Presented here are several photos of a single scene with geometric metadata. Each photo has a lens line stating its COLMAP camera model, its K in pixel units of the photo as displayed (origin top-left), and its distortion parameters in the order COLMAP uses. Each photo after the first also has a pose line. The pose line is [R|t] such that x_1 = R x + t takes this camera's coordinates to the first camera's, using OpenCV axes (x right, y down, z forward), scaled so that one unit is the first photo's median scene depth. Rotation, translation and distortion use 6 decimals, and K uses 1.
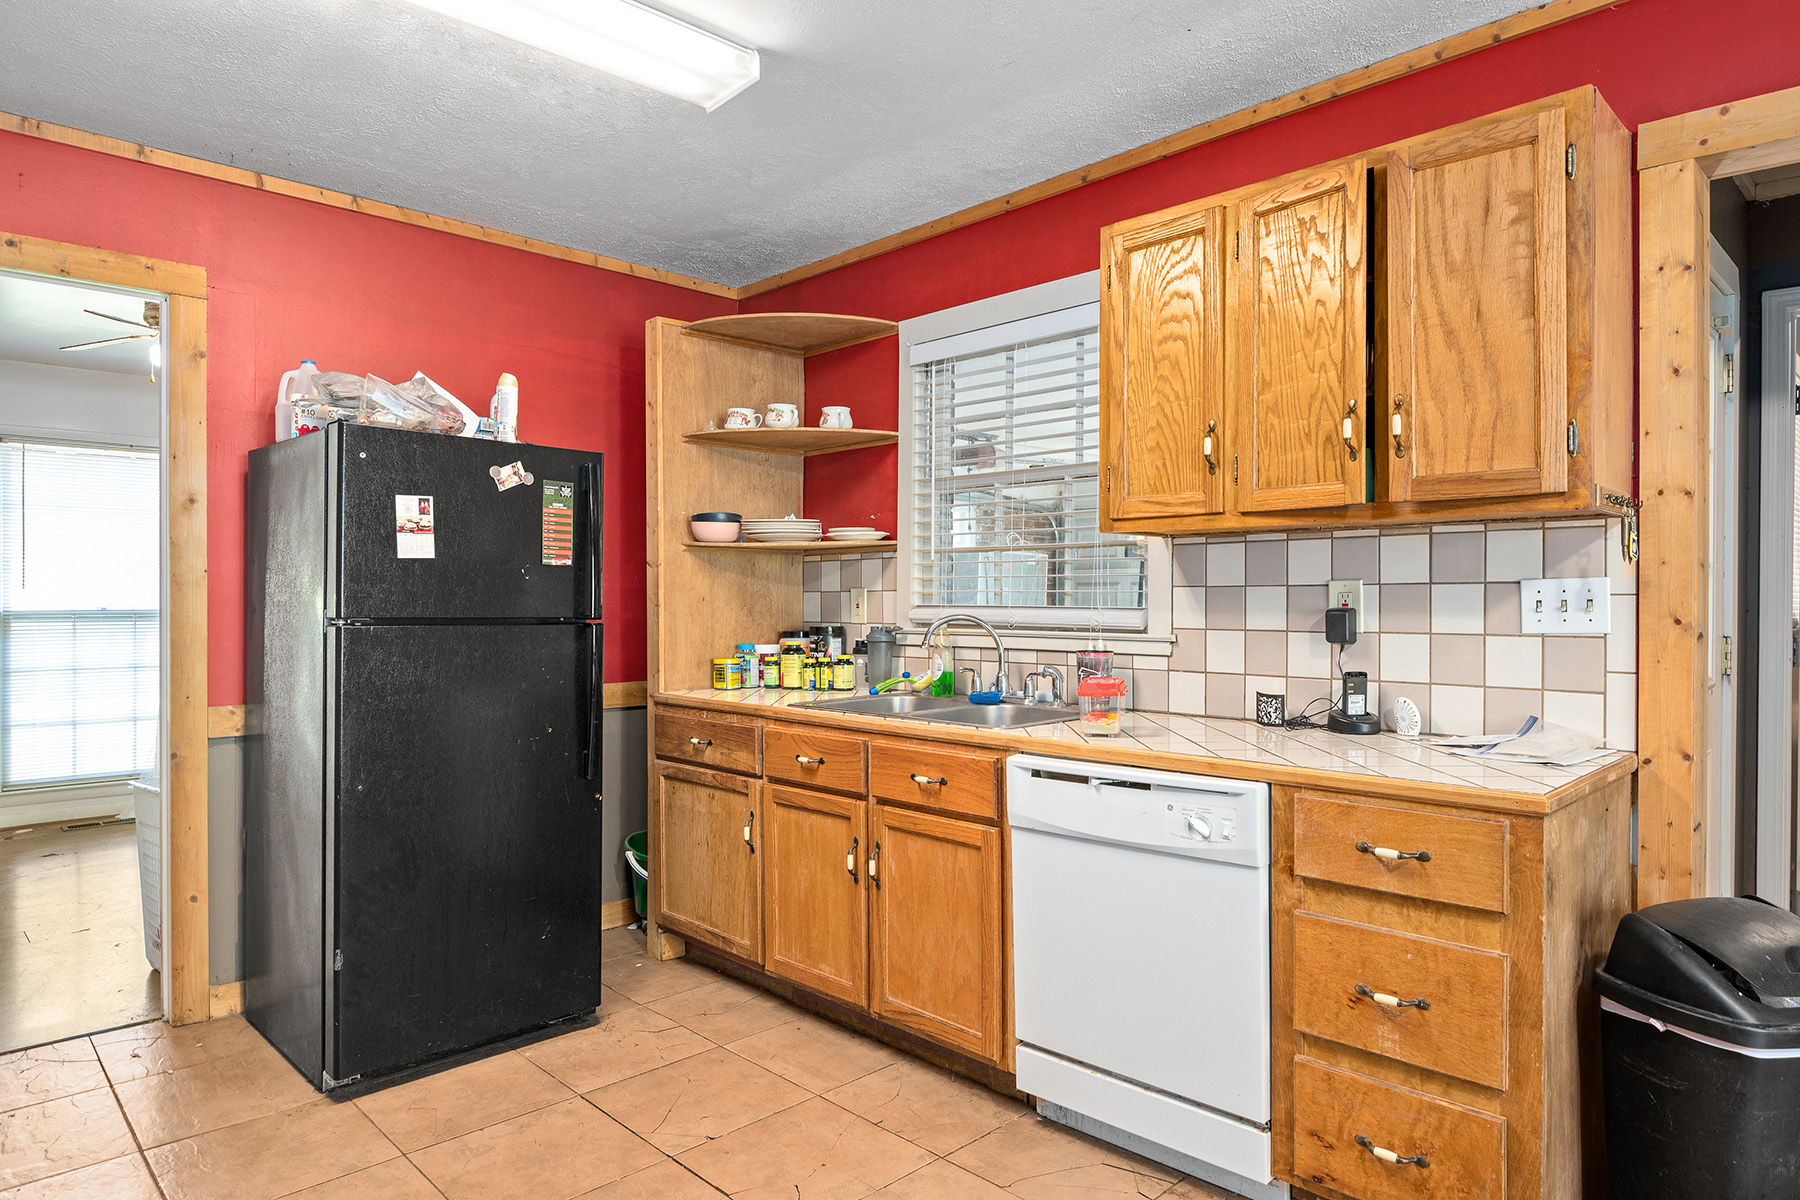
lens RADIAL K [[1100.6, 0, 900.0], [0, 1100.6, 600.0], [0, 0, 1]] dist [-0.002699, -0.000650]
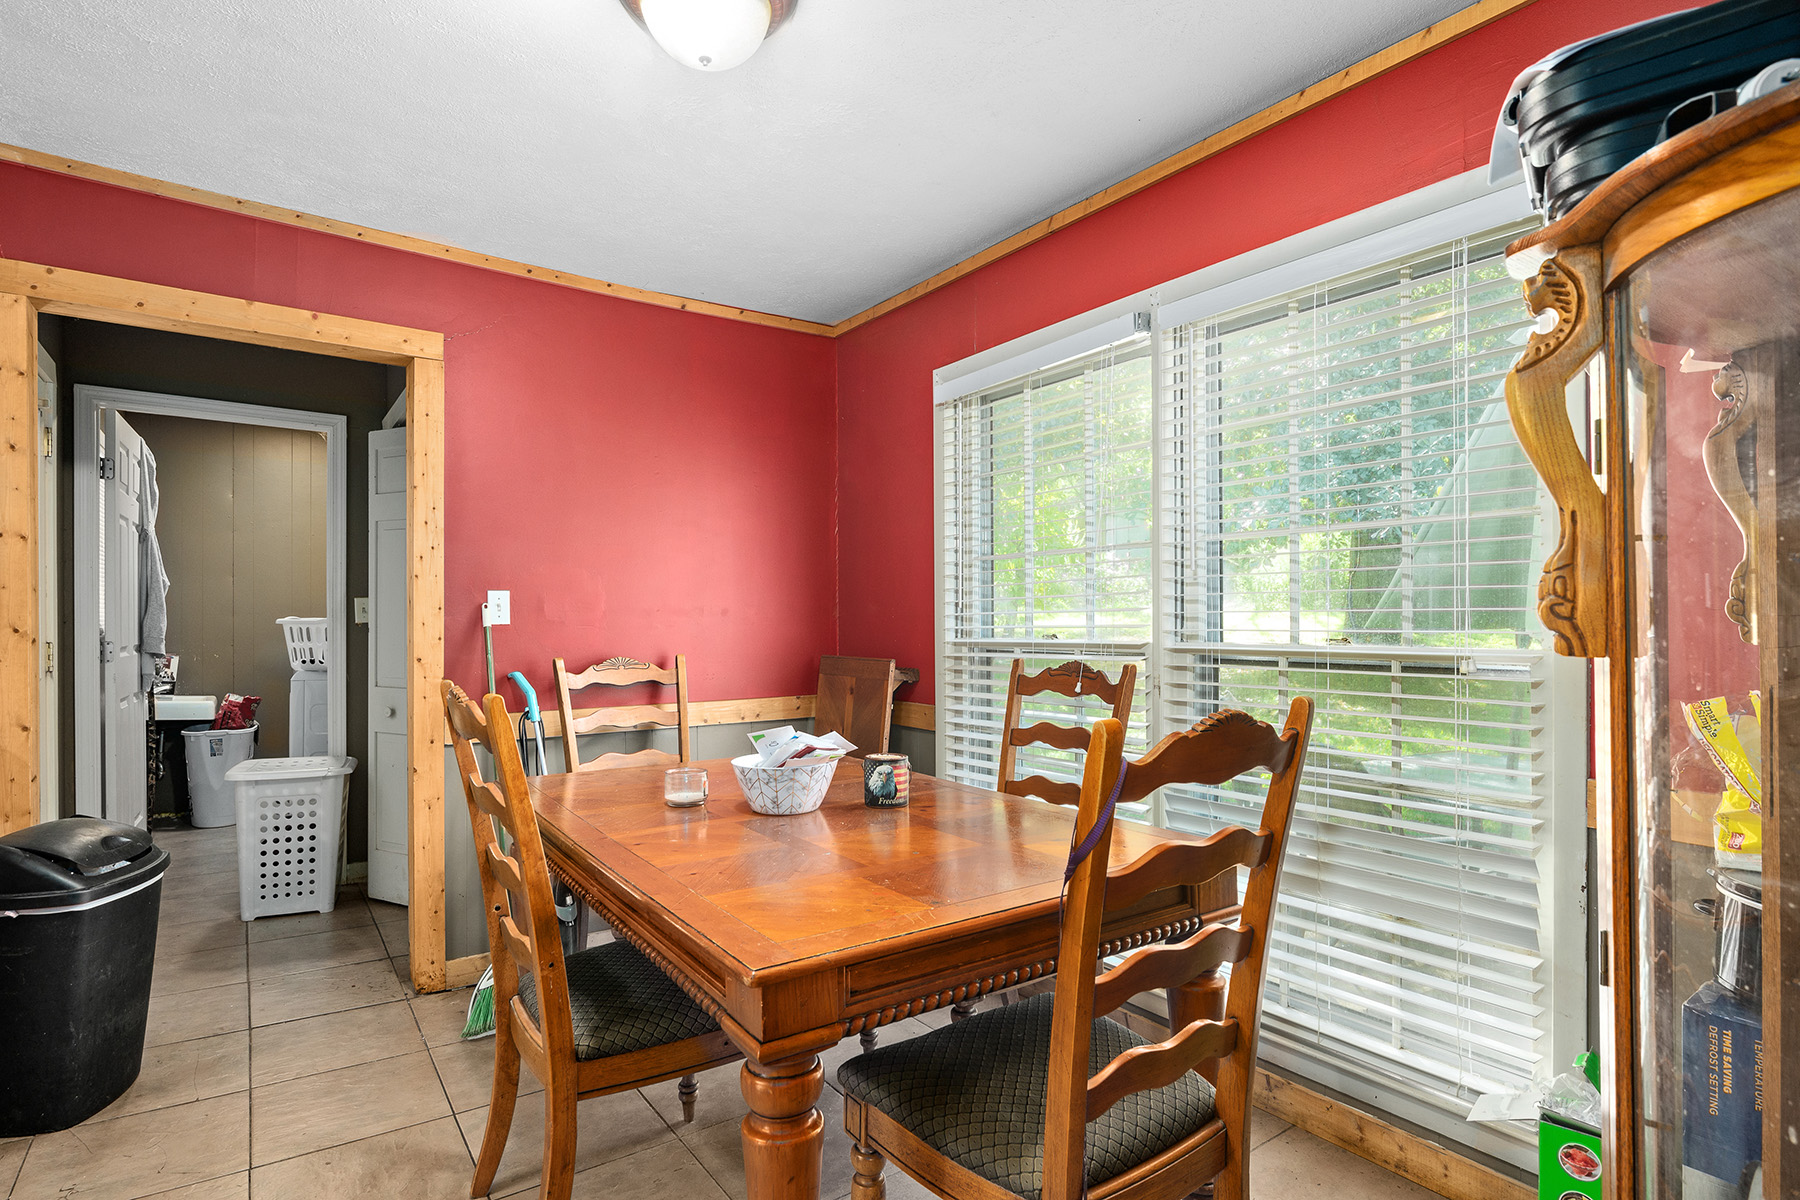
lens RADIAL K [[911.0, 0, 897.3], [0, 911.0, 627.0], [0, 0, 1]] dist [-0.020350, 0.000272]
pose [[0.159044, -0.015375, 0.987152, -0.271893], [0.002435, 0.999882, 0.015181, 0.001243], [-0.987268, -0.000011, 0.159063, -0.328229]]
